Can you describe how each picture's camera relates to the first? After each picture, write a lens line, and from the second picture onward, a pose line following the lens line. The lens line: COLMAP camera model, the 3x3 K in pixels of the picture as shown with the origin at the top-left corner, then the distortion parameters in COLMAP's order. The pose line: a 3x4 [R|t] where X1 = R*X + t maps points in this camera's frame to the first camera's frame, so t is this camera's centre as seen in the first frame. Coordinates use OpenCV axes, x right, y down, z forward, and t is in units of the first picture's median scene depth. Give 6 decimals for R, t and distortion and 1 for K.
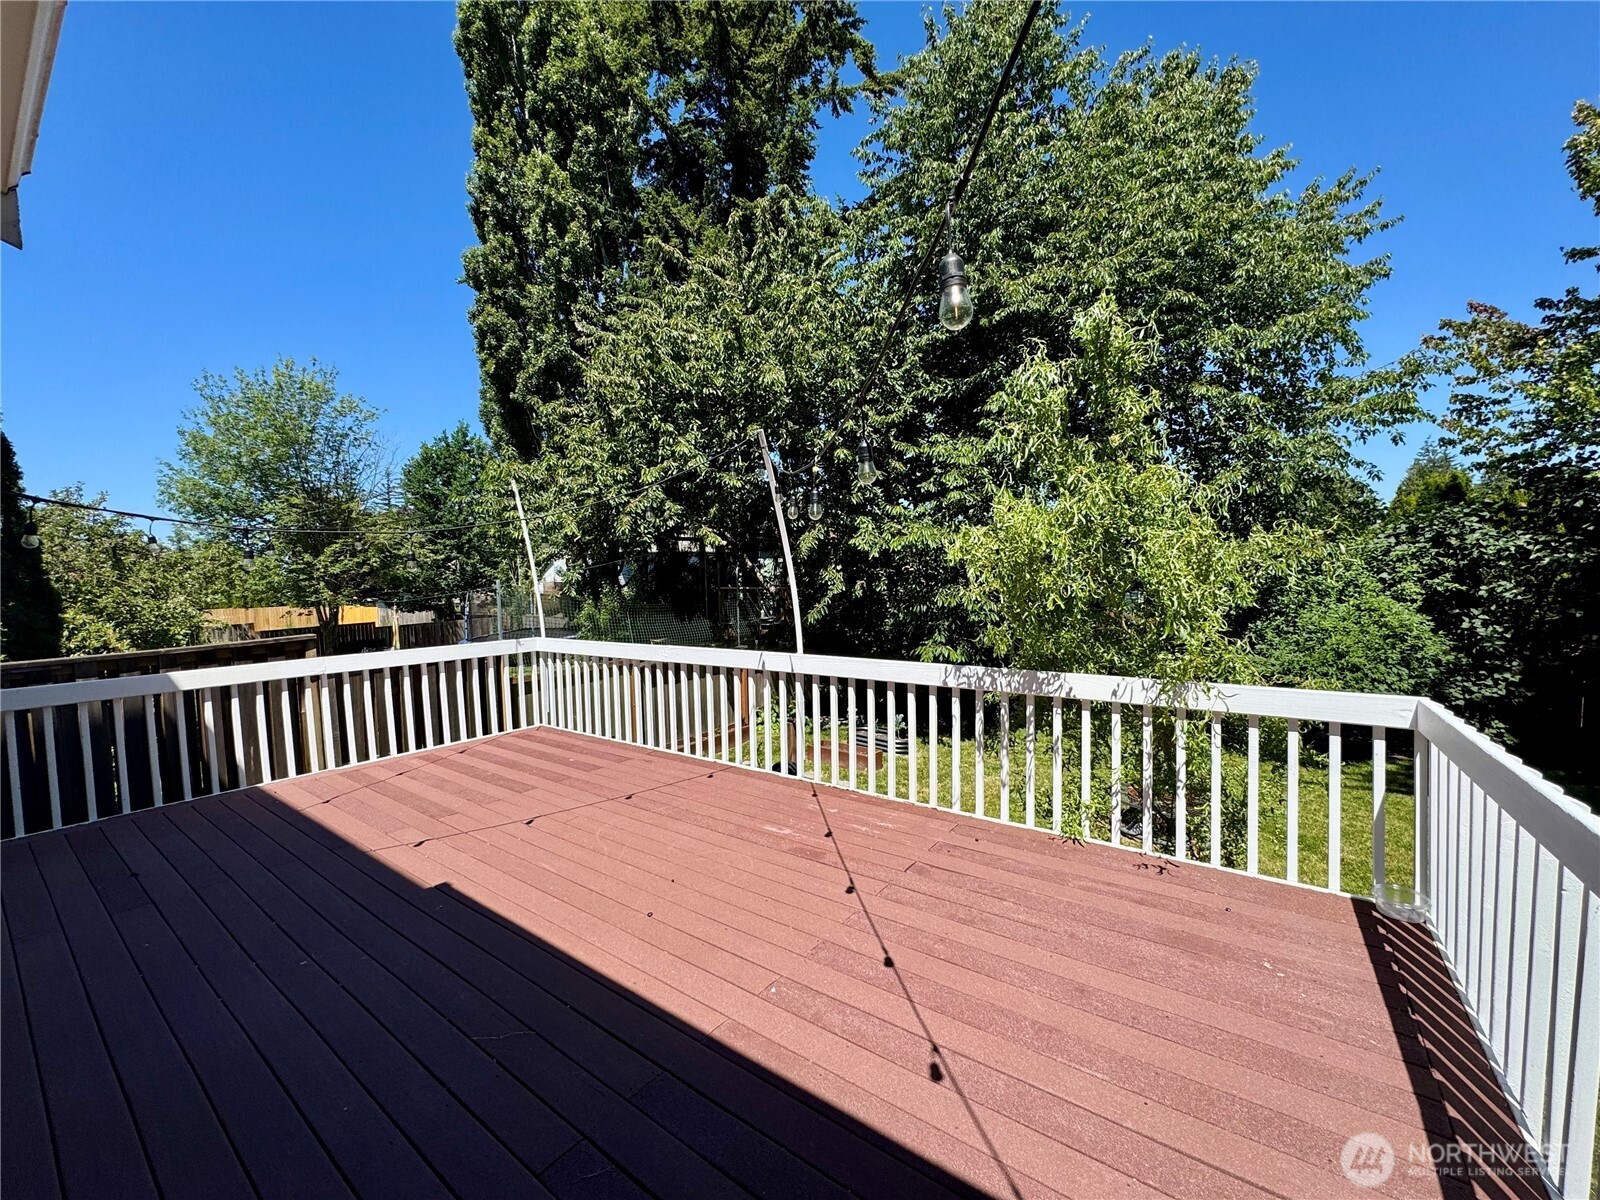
lens RADIAL K [[645.3, 0, 820.1], [0, 645.3, 598.8], [0, 0, 1]] dist [0.000844, 0.000252]
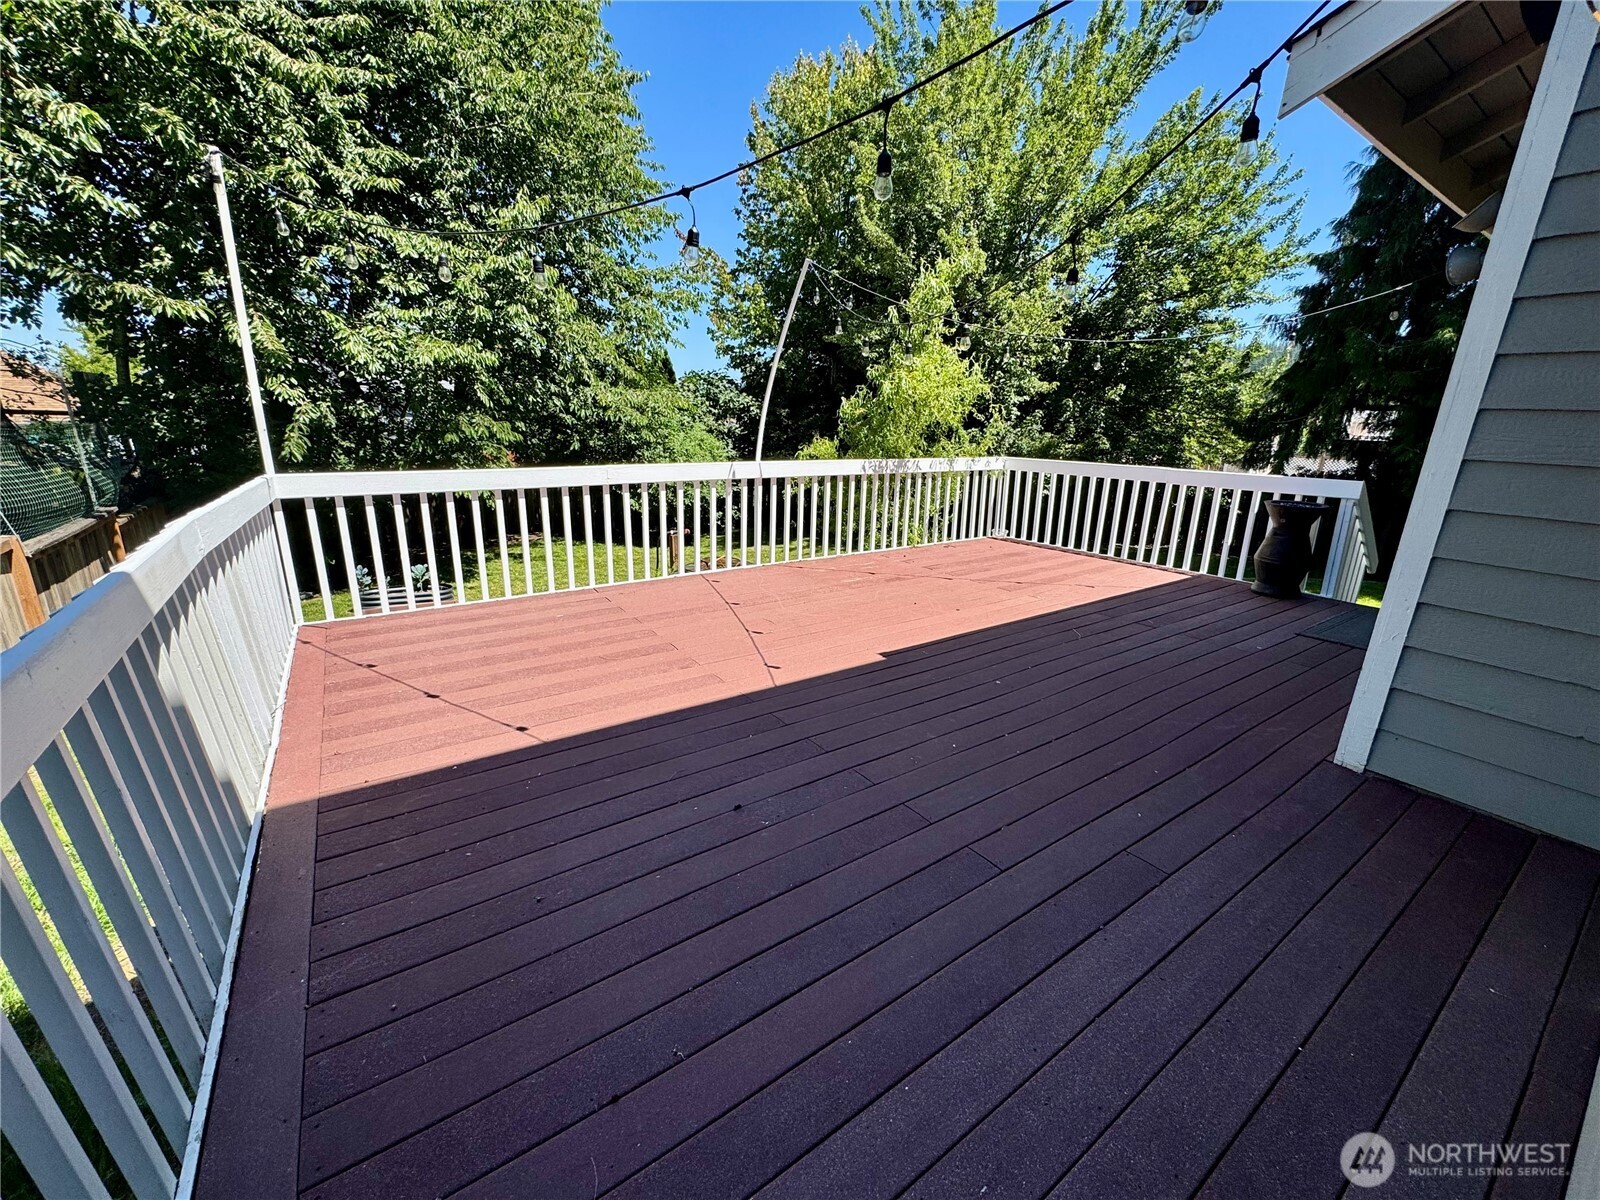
lens RADIAL K [[645.3, 0, 820.1], [0, 645.3, 598.8], [0, 0, 1]] dist [0.000844, 0.000252]
pose [[0.337916, -0.242377, 0.909432, -1.129651], [0.001975, 0.966452, 0.256840, 0.026833], [-0.941174, -0.084995, 0.327059, 0.491828]]
